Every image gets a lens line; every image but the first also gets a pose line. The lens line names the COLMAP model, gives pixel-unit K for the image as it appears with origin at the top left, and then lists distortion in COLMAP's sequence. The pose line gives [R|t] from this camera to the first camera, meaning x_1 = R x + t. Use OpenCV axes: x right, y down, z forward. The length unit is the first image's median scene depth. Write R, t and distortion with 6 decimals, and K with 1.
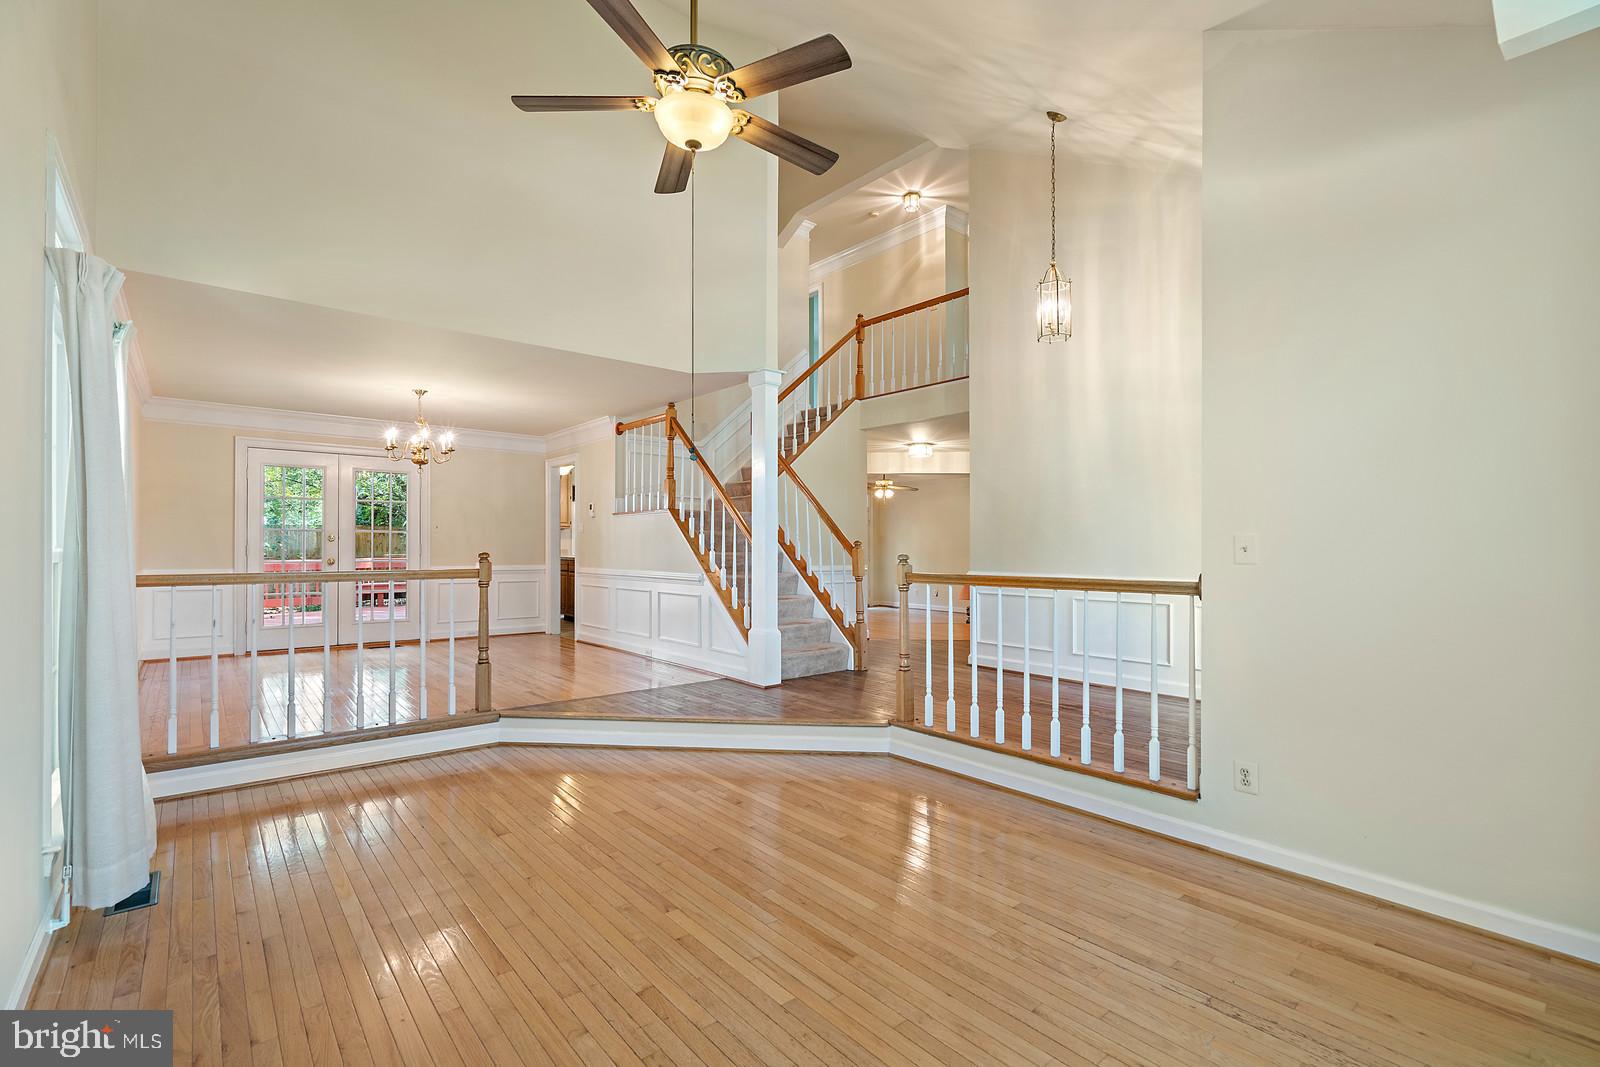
lens RADIAL K [[723.7, 0, 786.3], [0, 723.7, 543.7], [0, 0, 1]] dist [-0.008447, 0.003308]
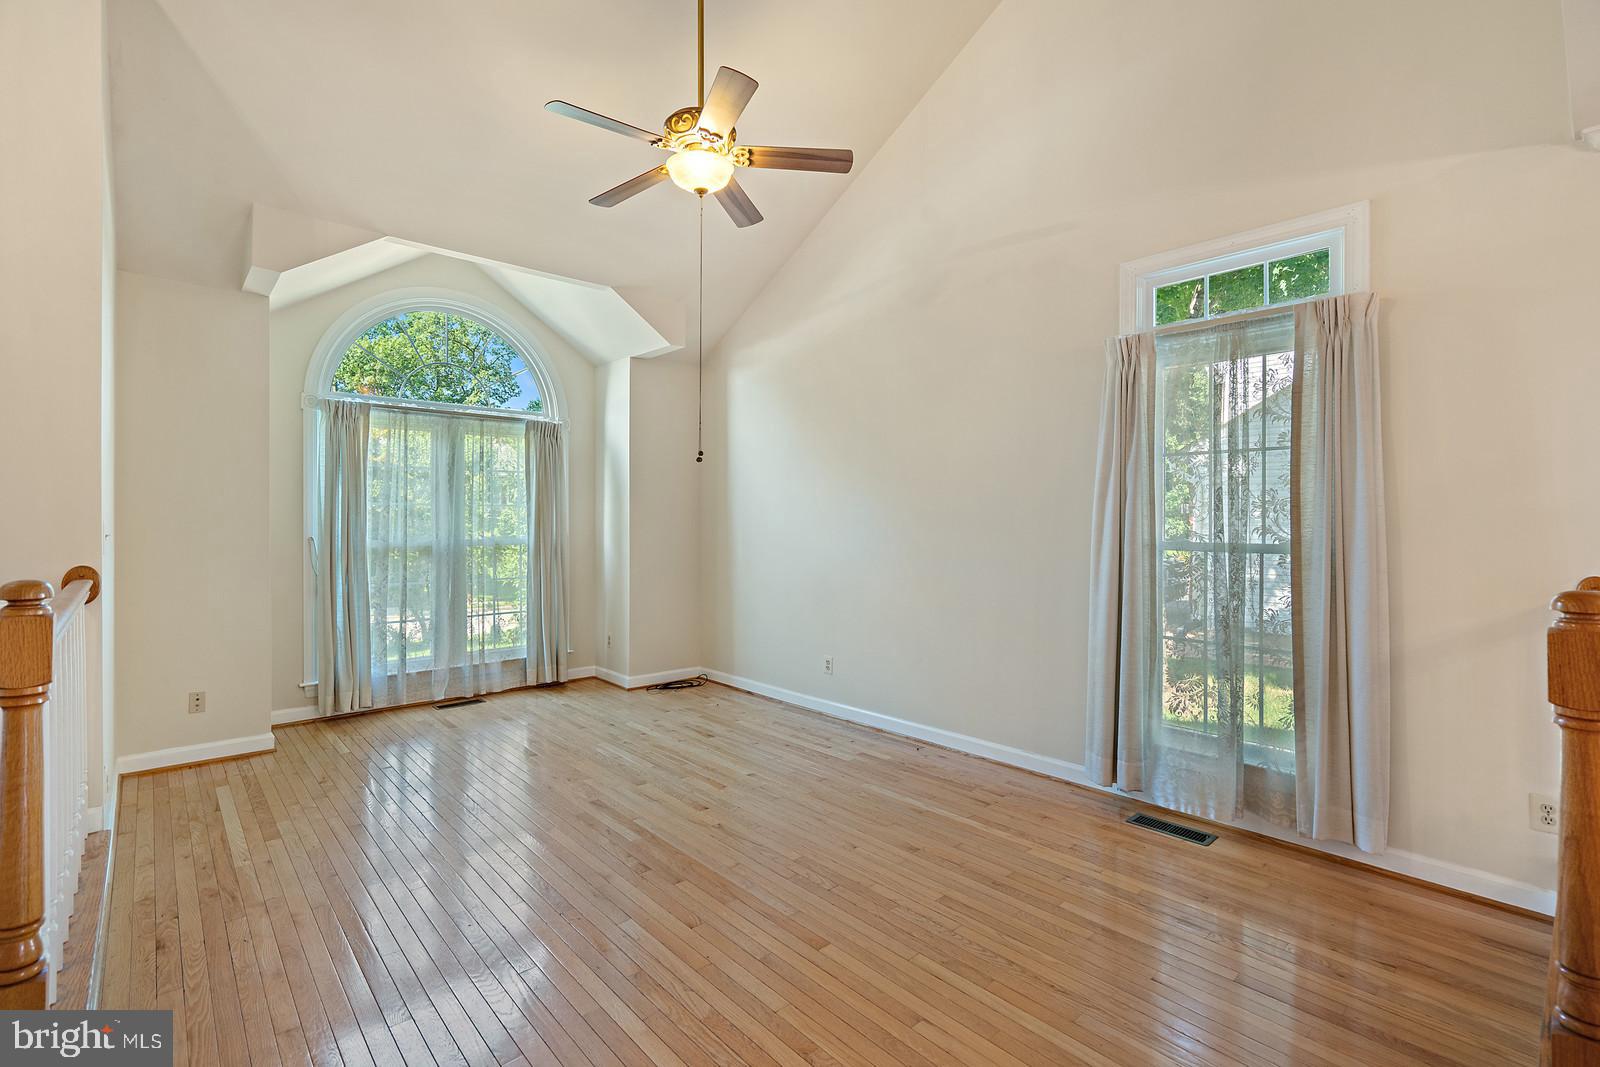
lens RADIAL K [[723.7, 0, 801.5], [0, 723.7, 519.7], [0, 0, 1]] dist [-0.008447, 0.003308]
pose [[-0.998574, -0.005404, -0.053118, -0.129309], [-0.005142, 0.999974, -0.005050, -0.010913], [0.053144, -0.004770, -0.998575, 1.235740]]
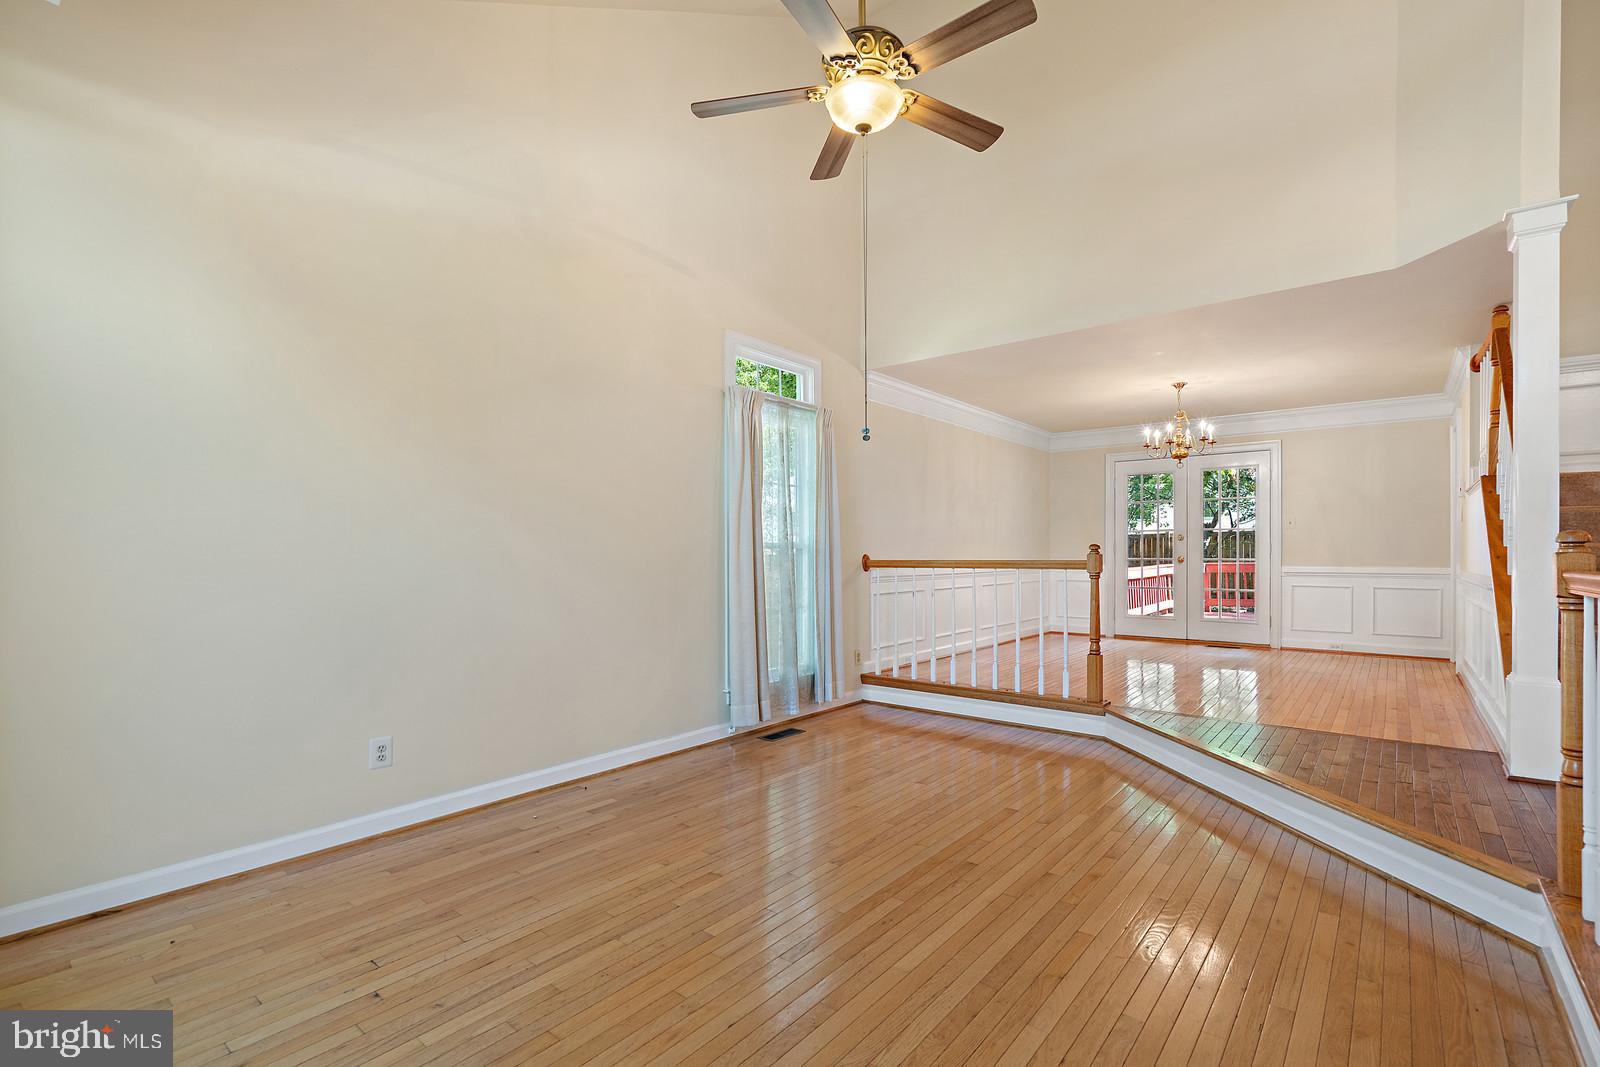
lens RADIAL K [[723.7, 0, 804.1], [0, 723.7, 561.6], [0, 0, 1]] dist [-0.008447, 0.003308]
pose [[0.199776, 0.006802, -0.979818, 0.483808], [0.007311, 0.999938, 0.008432, 0.024756], [0.979814, -0.008848, 0.199714, 0.404489]]
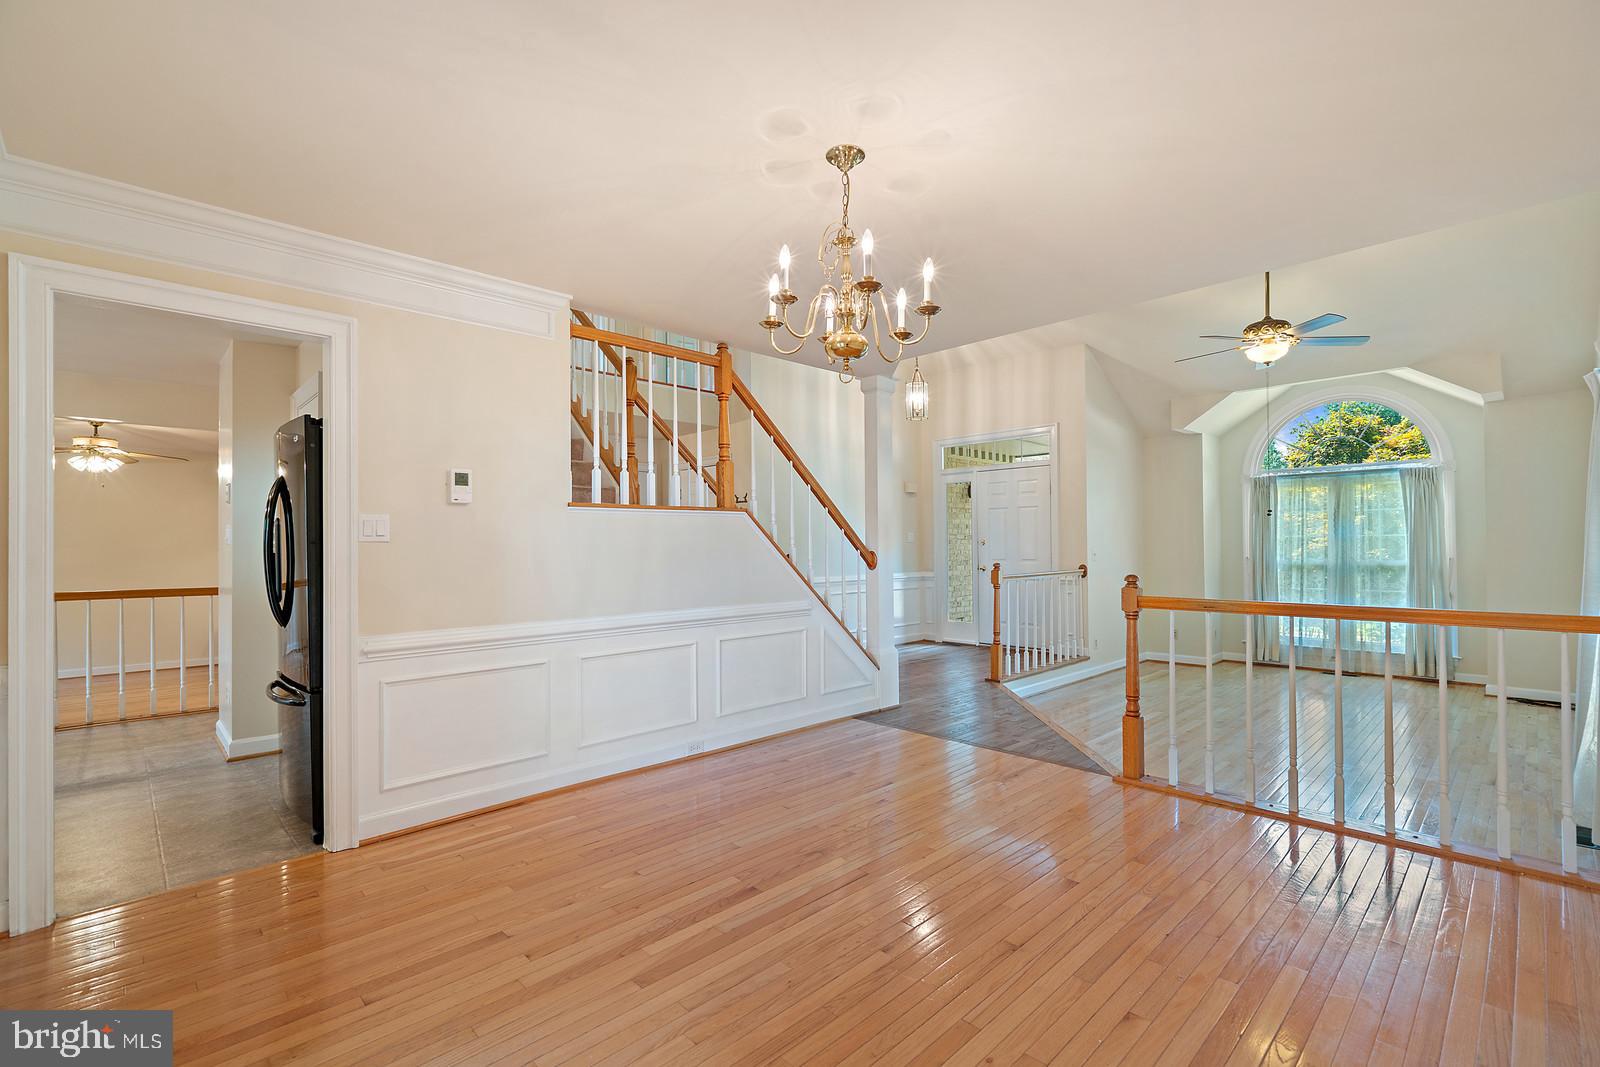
lens RADIAL K [[723.7, 0, 799.3], [0, 723.7, 537.4], [0, 0, 1]] dist [-0.008447, 0.003308]
pose [[-0.083346, 0.010272, 0.996468, -1.181721], [0.002943, 0.999945, -0.010062, -0.022268], [-0.996516, 0.002094, -0.083371, 1.429741]]
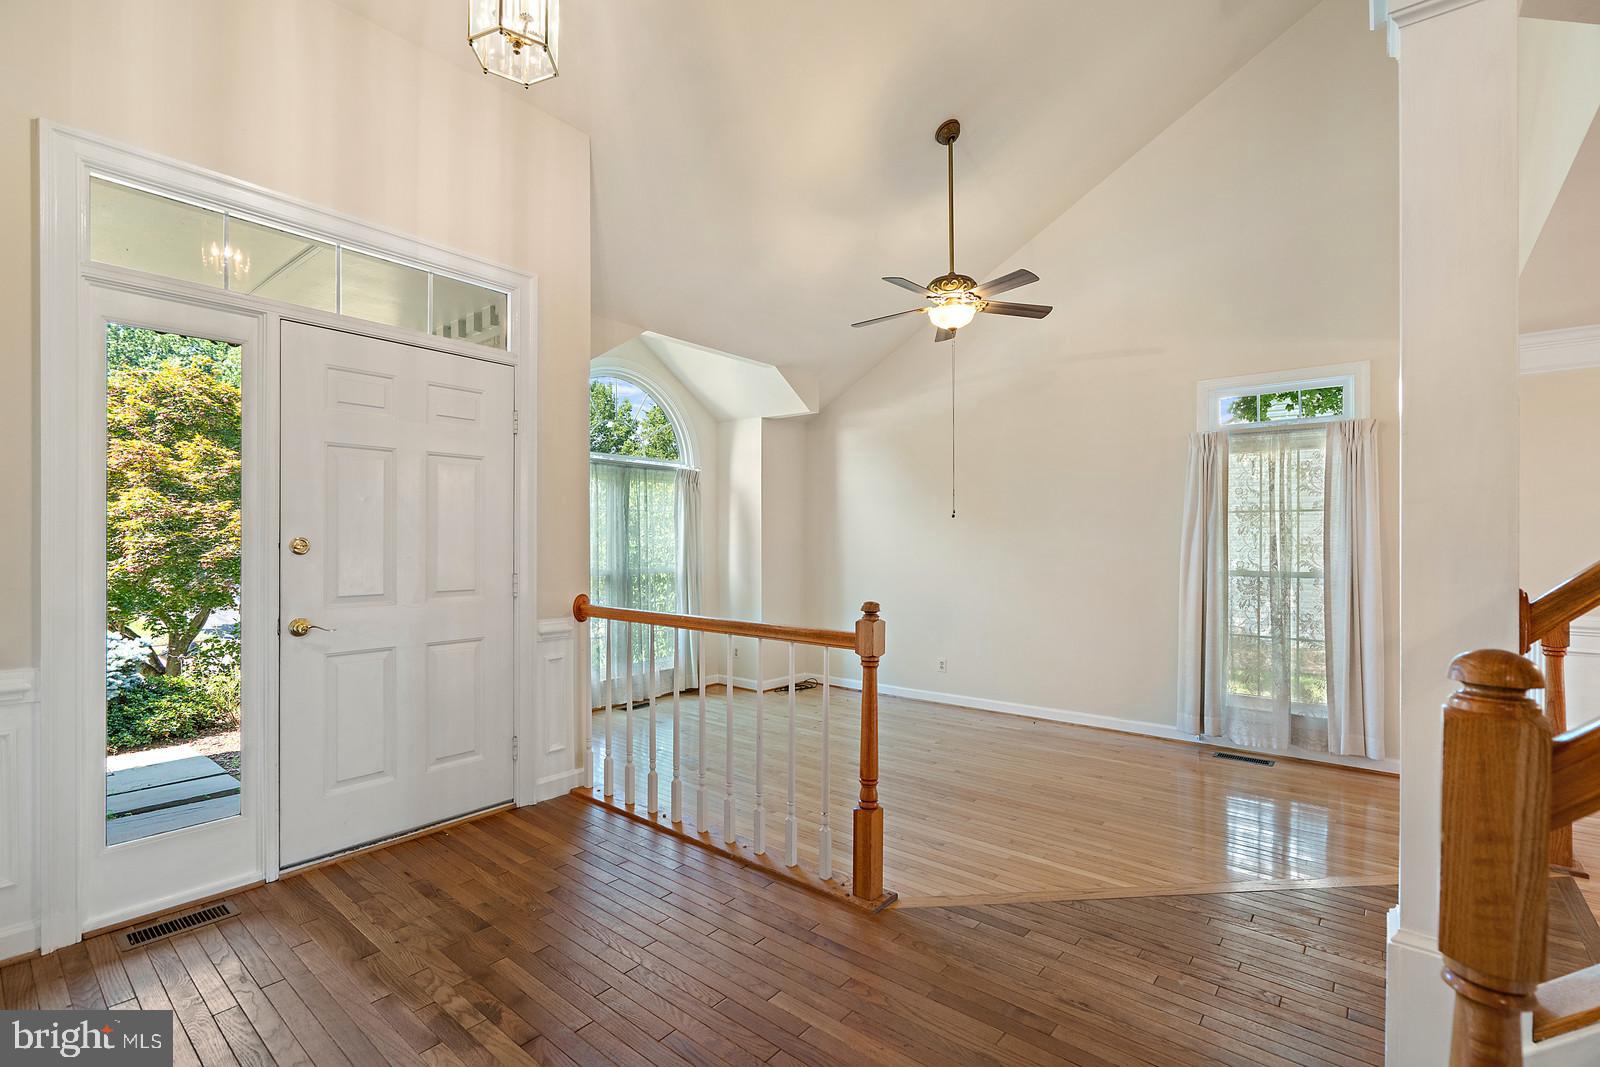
lens RADIAL K [[723.7, 0, 797.0], [0, 723.7, 538.2], [0, 0, 1]] dist [-0.008447, 0.003308]
pose [[-0.981026, -0.004556, -0.193821, 0.314931], [-0.003122, 0.999965, -0.007705, -0.031892], [0.193850, -0.006954, -0.981007, 1.466434]]
